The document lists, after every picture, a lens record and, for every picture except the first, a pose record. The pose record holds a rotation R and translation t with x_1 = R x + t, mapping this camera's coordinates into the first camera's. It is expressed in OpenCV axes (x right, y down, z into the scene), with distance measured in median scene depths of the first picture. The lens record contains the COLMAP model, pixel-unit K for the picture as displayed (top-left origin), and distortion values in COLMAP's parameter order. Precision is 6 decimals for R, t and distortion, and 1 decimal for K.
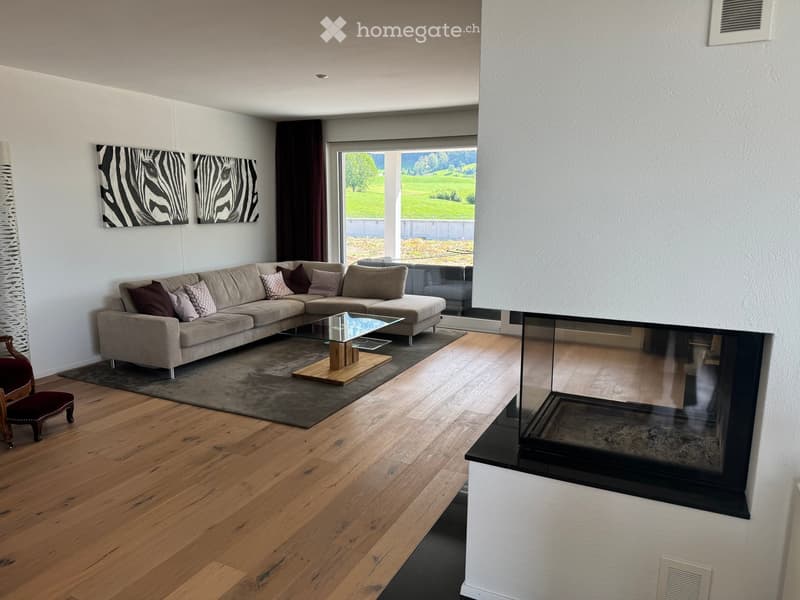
lens RADIAL K [[569.6, 0, 400.0], [0, 569.6, 300.0], [0, 0, 1]] dist [0.005930, 0.001656]
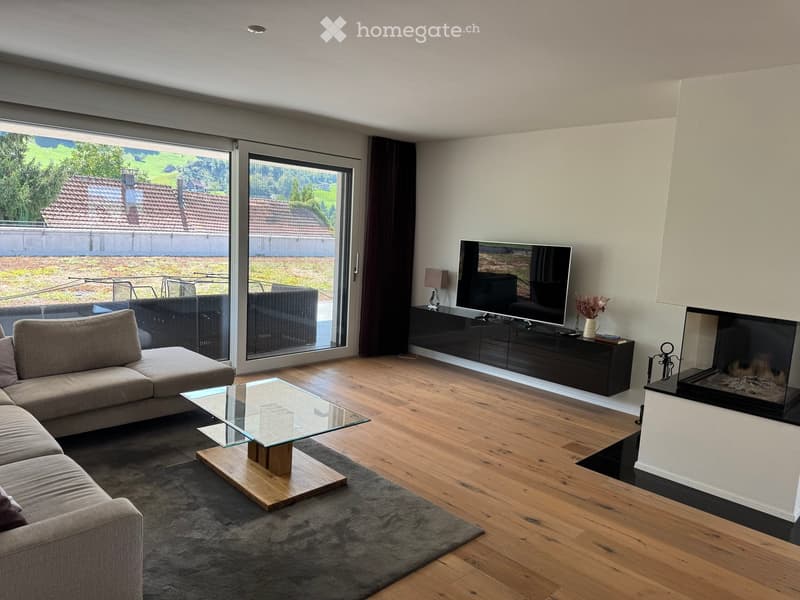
lens RADIAL K [[569.6, 0, 400.0], [0, 569.6, 300.0], [0, 0, 1]] dist [0.005930, 0.001656]
pose [[0.339684, -0.111779, 0.933874, -0.844557], [0.122059, 0.989755, 0.074070, -0.137600], [-0.932586, 0.088827, 0.349848, 0.794472]]
